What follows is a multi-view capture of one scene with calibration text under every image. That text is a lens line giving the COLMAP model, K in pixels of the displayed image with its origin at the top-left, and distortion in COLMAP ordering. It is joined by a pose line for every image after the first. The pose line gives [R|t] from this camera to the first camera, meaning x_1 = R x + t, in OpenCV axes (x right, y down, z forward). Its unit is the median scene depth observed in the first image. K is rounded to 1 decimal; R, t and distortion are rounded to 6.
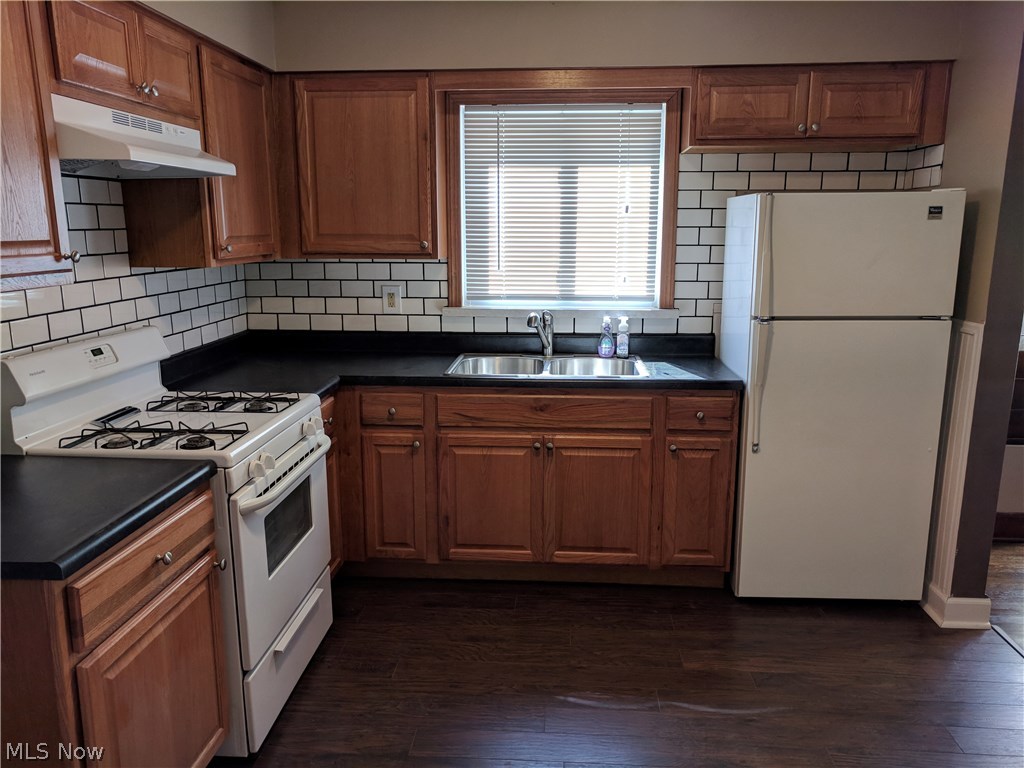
lens RADIAL K [[772.5, 0, 512.7], [0, 772.5, 381.9], [0, 0, 1]] dist [-0.017568, 0.014254]
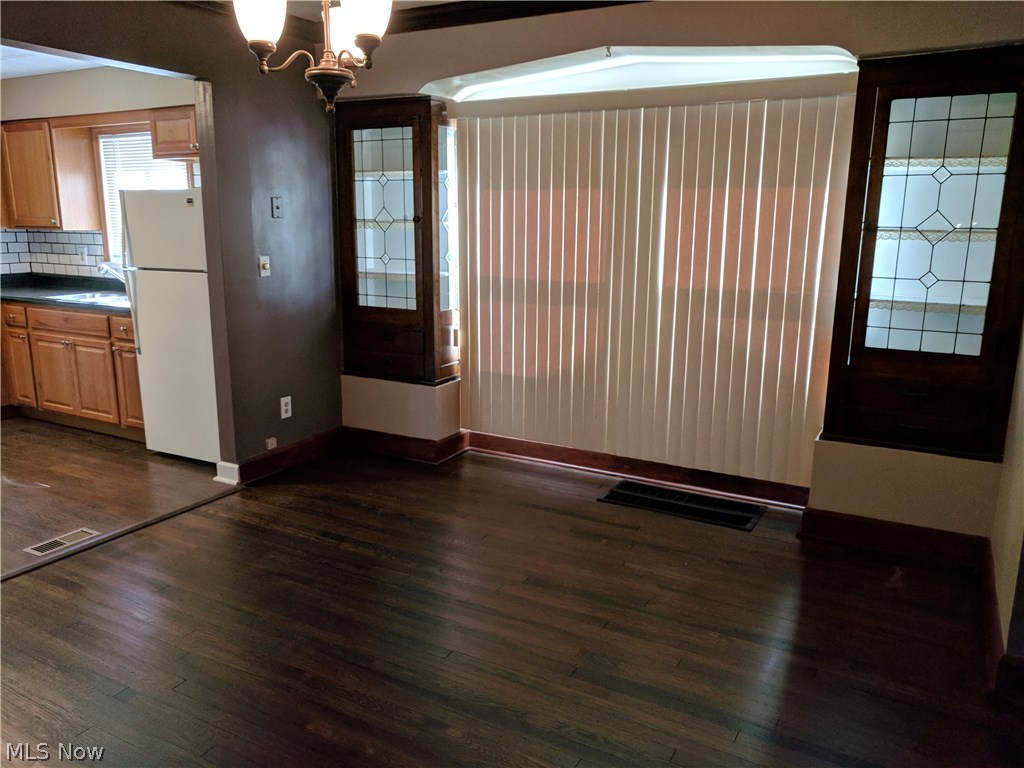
lens RADIAL K [[772.5, 0, 511.3], [0, 772.5, 385.3], [0, 0, 1]] dist [-0.017568, 0.014254]
pose [[0.911056, 0.095776, -0.401004, 1.548980], [-0.087333, 0.995403, 0.039328, 0.024164], [0.402928, -0.000810, 0.915232, -0.130373]]
